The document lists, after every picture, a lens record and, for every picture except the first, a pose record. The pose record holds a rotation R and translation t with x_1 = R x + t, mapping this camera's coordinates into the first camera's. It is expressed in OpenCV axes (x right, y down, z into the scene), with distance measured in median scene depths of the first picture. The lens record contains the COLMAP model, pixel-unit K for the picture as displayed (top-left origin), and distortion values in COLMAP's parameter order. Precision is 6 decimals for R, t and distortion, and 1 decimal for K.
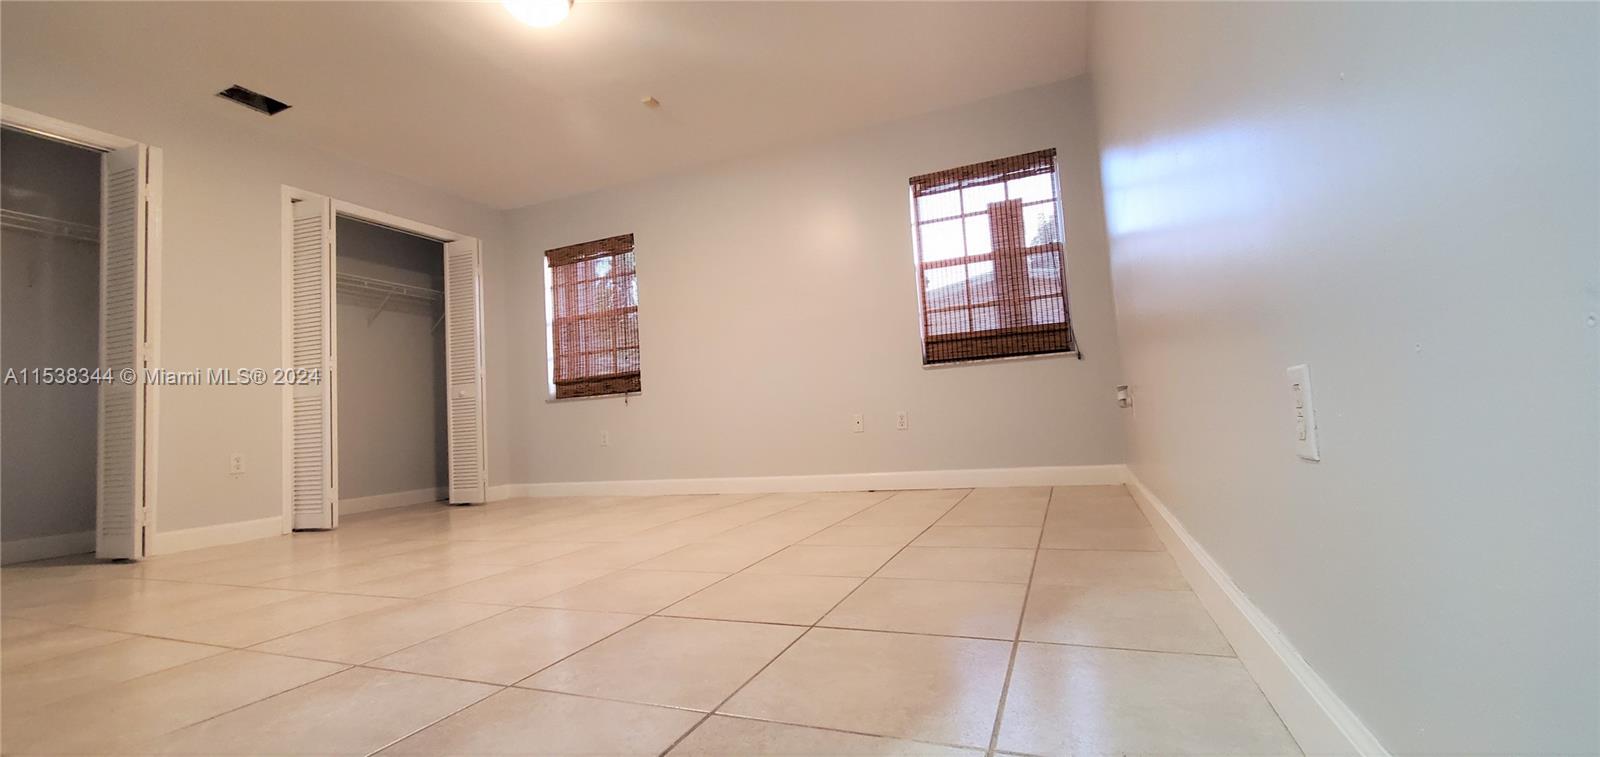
lens RADIAL K [[617.2, 0, 800.0], [0, 617.2, 378.5], [0, 0, 1]] dist [-0.000285, -0.000014]
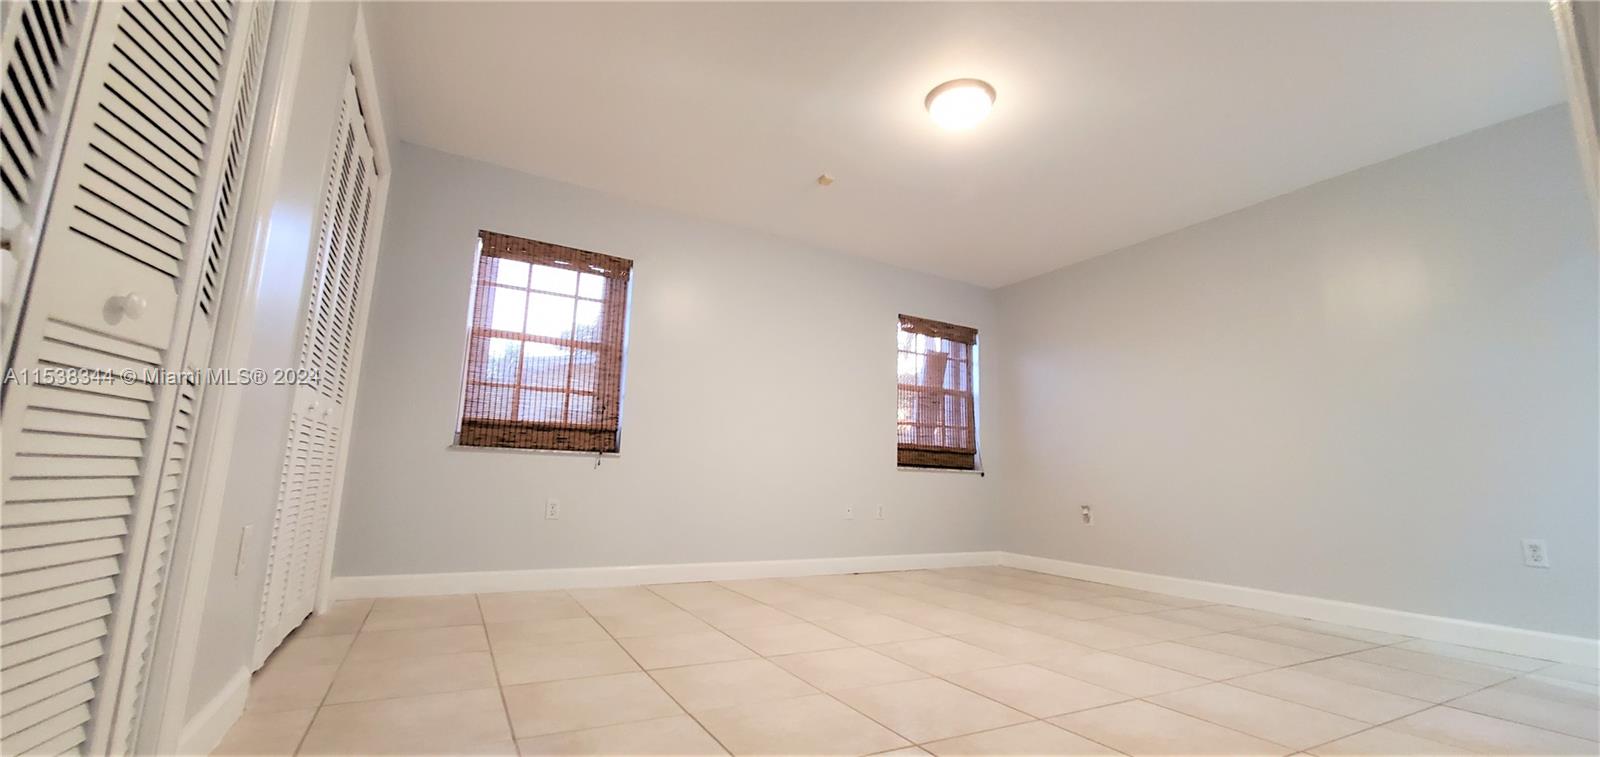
lens RADIAL K [[653.6, 0, 800.0], [0, 653.6, 378.5], [0, 0, 1]] dist [0.000109, 0.000002]
pose [[0.612490, 0.219668, 0.759343, -0.772240], [-0.103082, 0.974605, -0.198794, 0.070600], [-0.783728, 0.043484, 0.619580, 0.289948]]
